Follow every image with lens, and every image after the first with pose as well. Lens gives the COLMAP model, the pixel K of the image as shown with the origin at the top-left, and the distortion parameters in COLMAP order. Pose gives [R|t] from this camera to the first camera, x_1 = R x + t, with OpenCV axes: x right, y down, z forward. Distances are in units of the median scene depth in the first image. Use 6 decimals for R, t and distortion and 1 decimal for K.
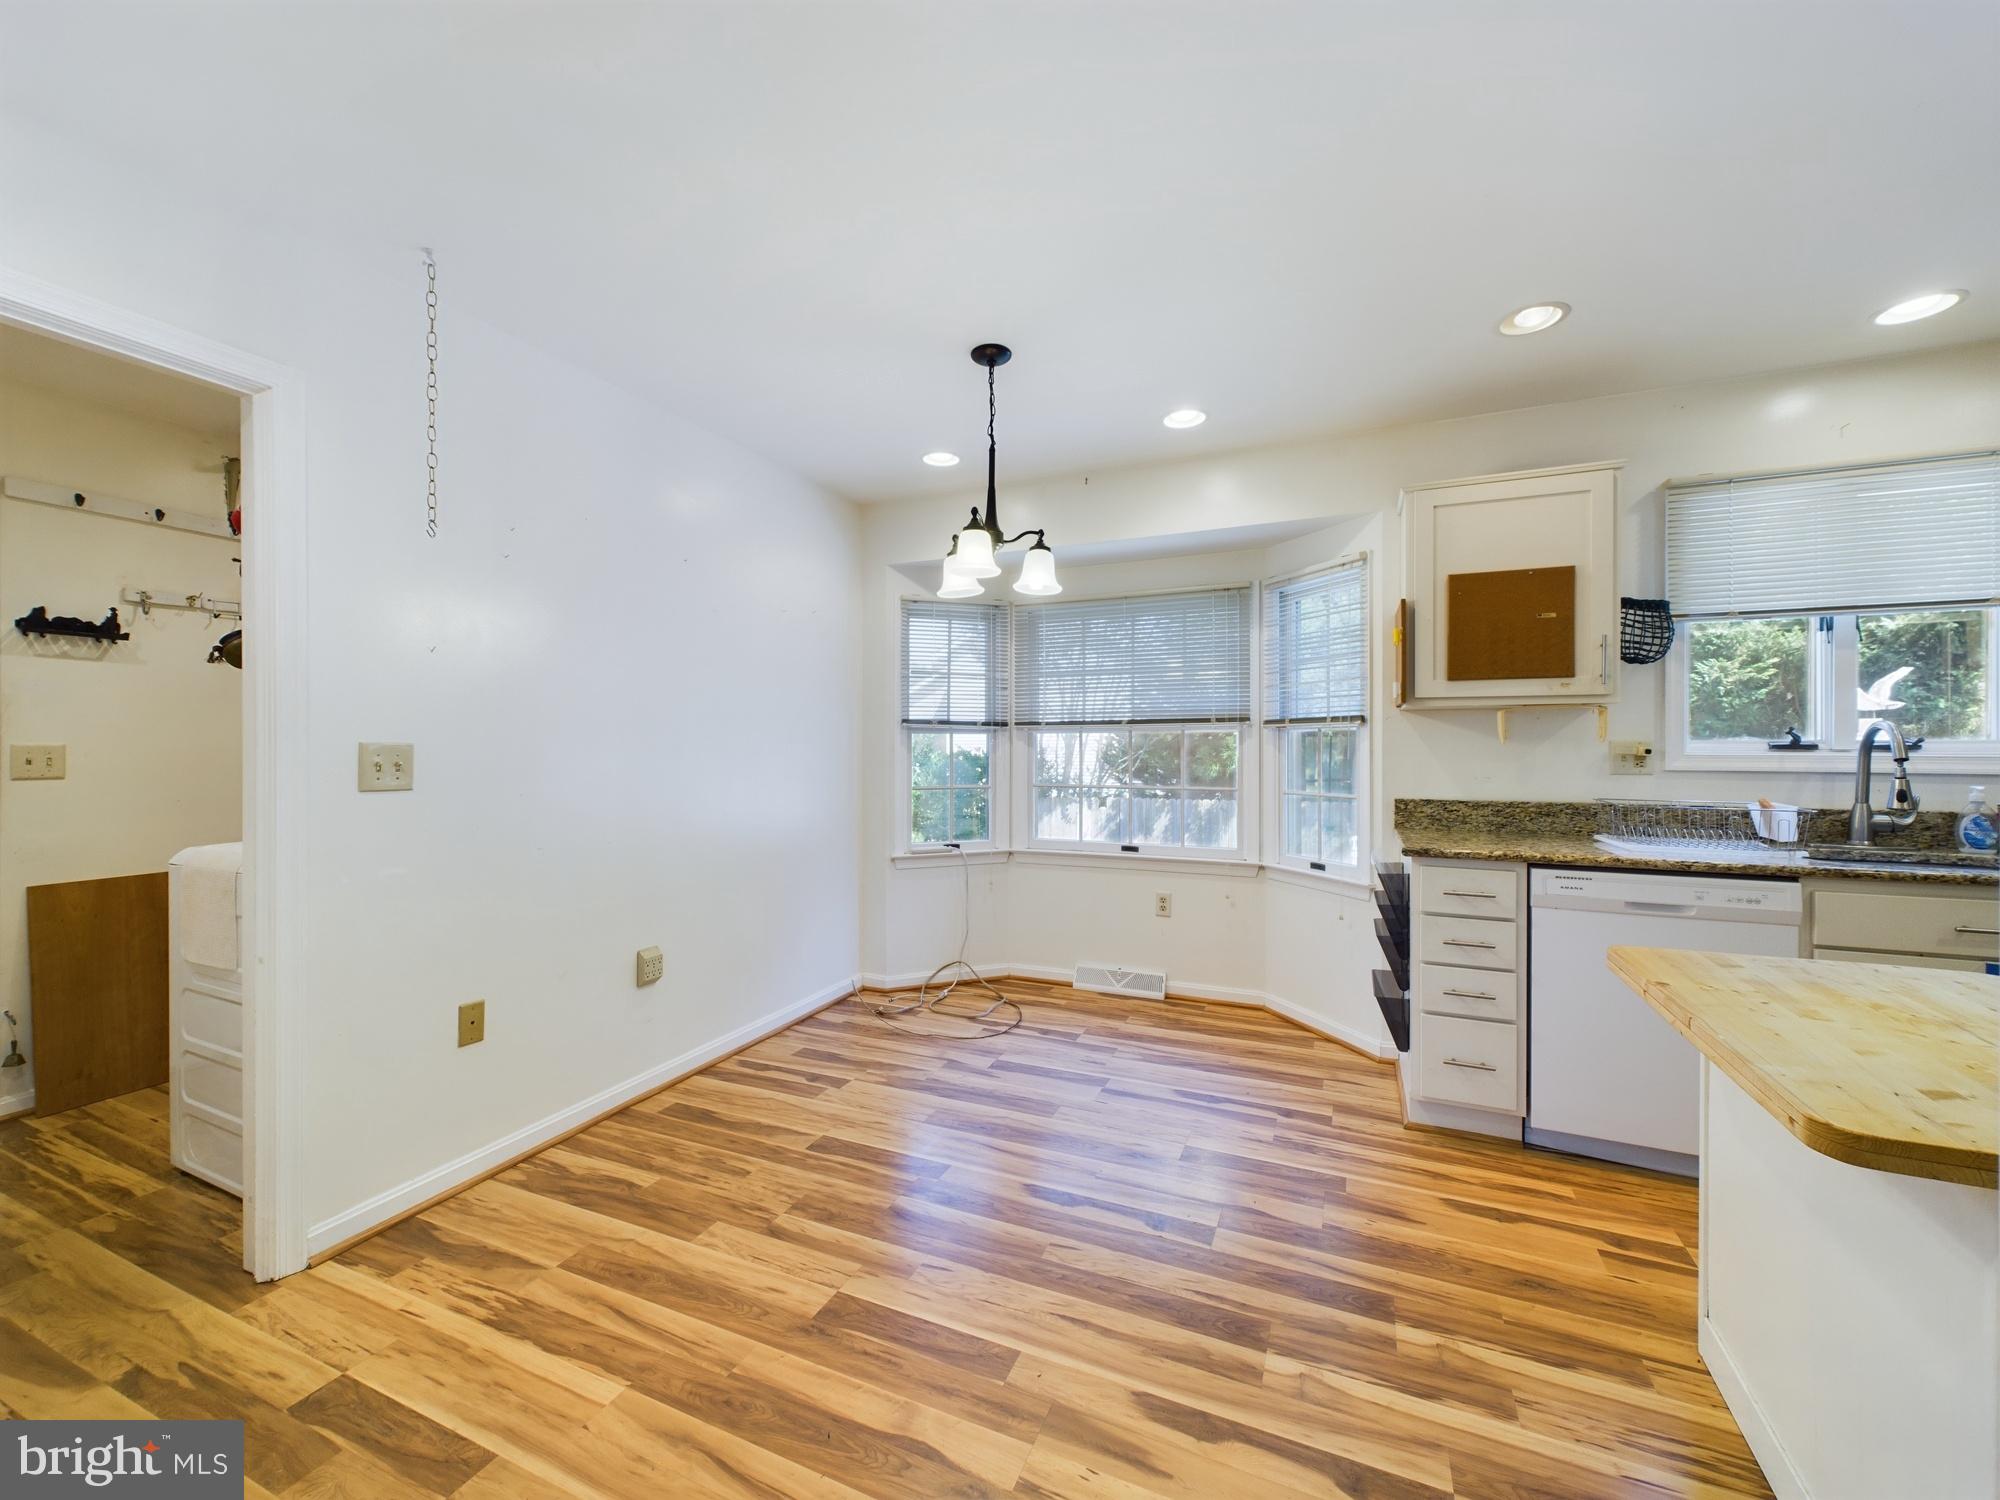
lens RADIAL K [[800.8, 0, 1005.8], [0, 800.8, 739.3], [0, 0, 1]] dist [0.000878, -0.000495]
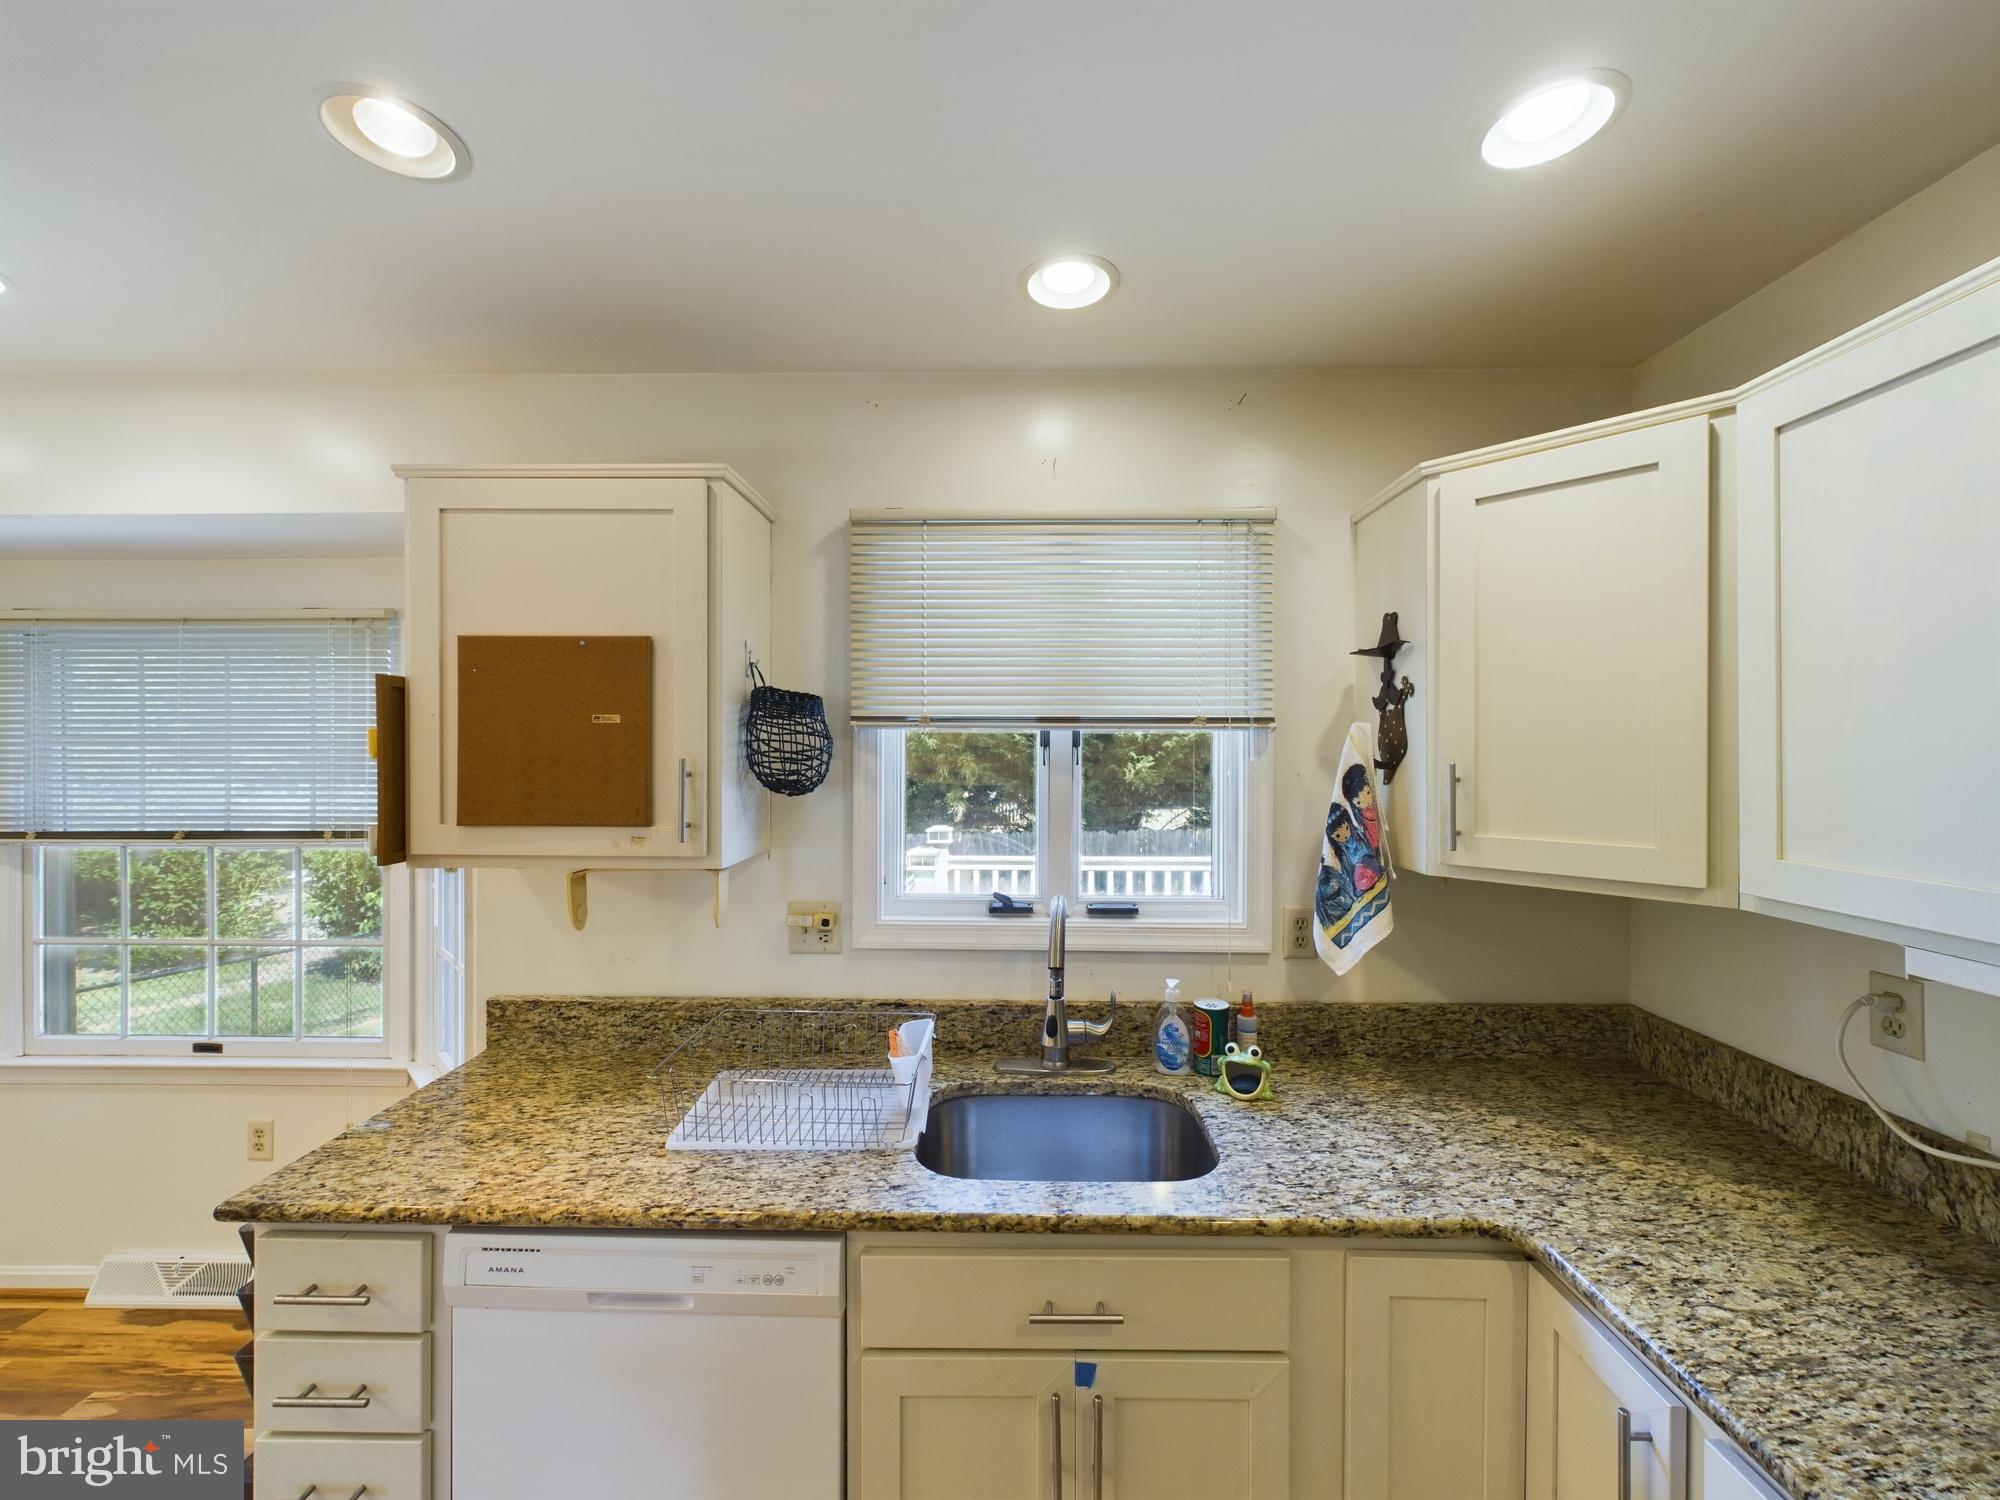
lens RADIAL K [[800.8, 0, 994.9], [0, 800.8, 751.6], [0, 0, 1]] dist [0.000878, -0.000495]
pose [[0.920725, 0.002912, 0.390202, 0.679452], [-0.005306, 0.999973, 0.005058, -0.129775], [-0.390177, -0.006727, 0.920715, 0.346997]]
